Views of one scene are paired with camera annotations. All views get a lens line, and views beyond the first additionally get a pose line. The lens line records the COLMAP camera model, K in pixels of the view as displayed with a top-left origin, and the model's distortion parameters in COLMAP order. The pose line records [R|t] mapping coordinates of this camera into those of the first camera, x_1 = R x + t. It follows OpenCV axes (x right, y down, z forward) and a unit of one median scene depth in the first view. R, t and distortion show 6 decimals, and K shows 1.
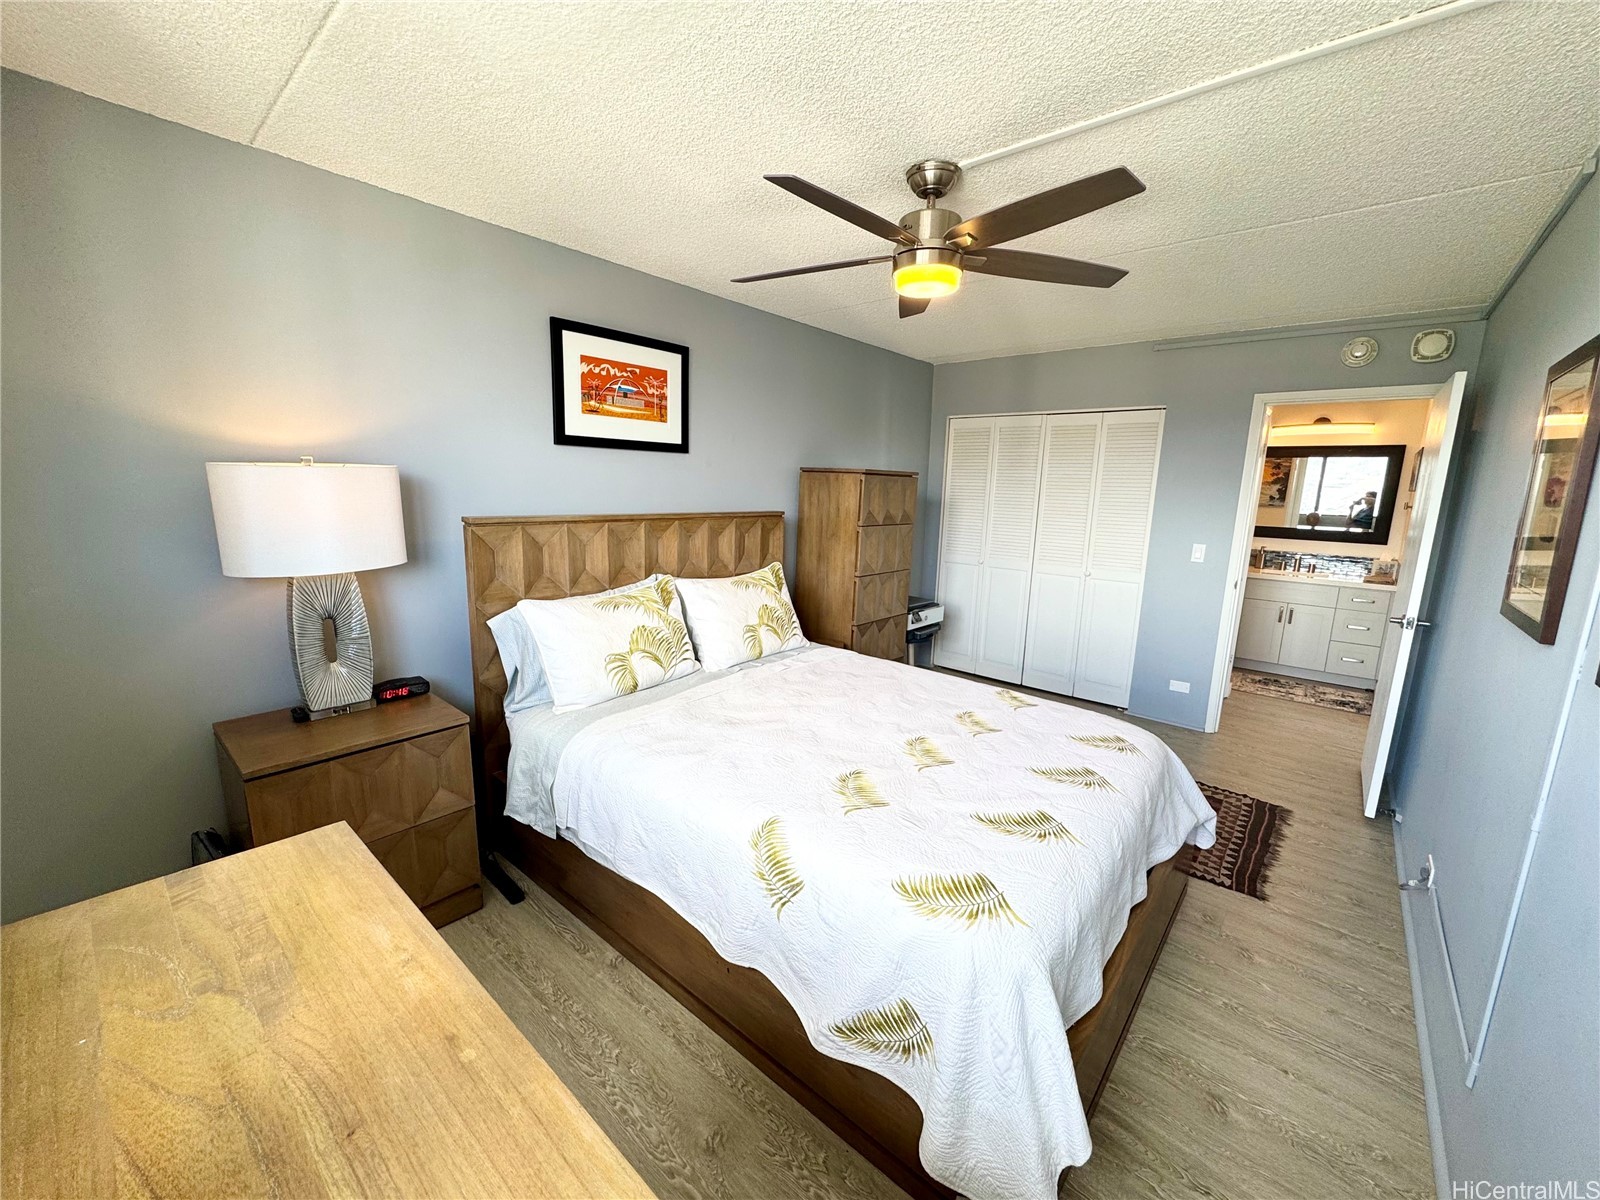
lens RADIAL K [[632.3, 0, 858.5], [0, 632.3, 598.3], [0, 0, 1]] dist [-0.002388, -0.000268]
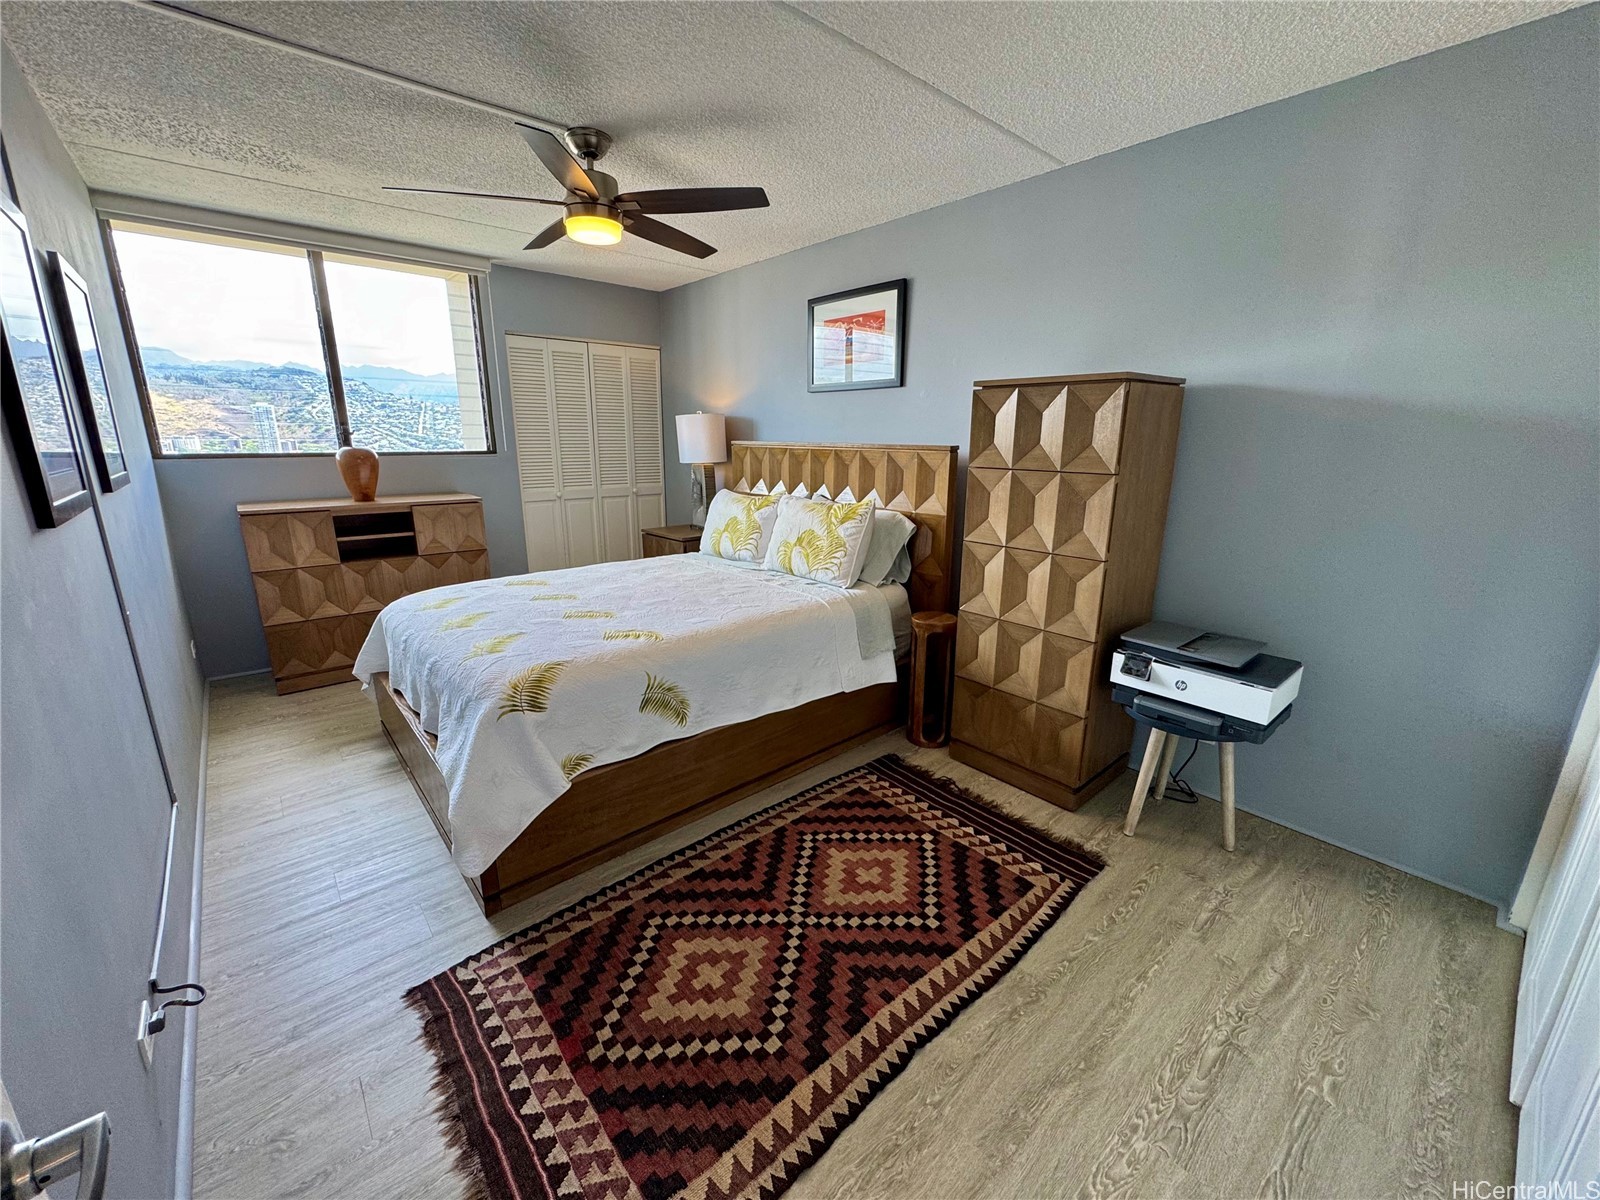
lens RADIAL K [[637.7, 0, 800.0], [0, 637.7, 600.0], [0, 0, 1]] dist [-0.000790, -0.000536]
pose [[-0.189622, 0.245343, -0.950710, 0.875196], [-0.166077, 0.946311, 0.277332, -0.168016], [0.967710, 0.210480, -0.138696, 1.107151]]
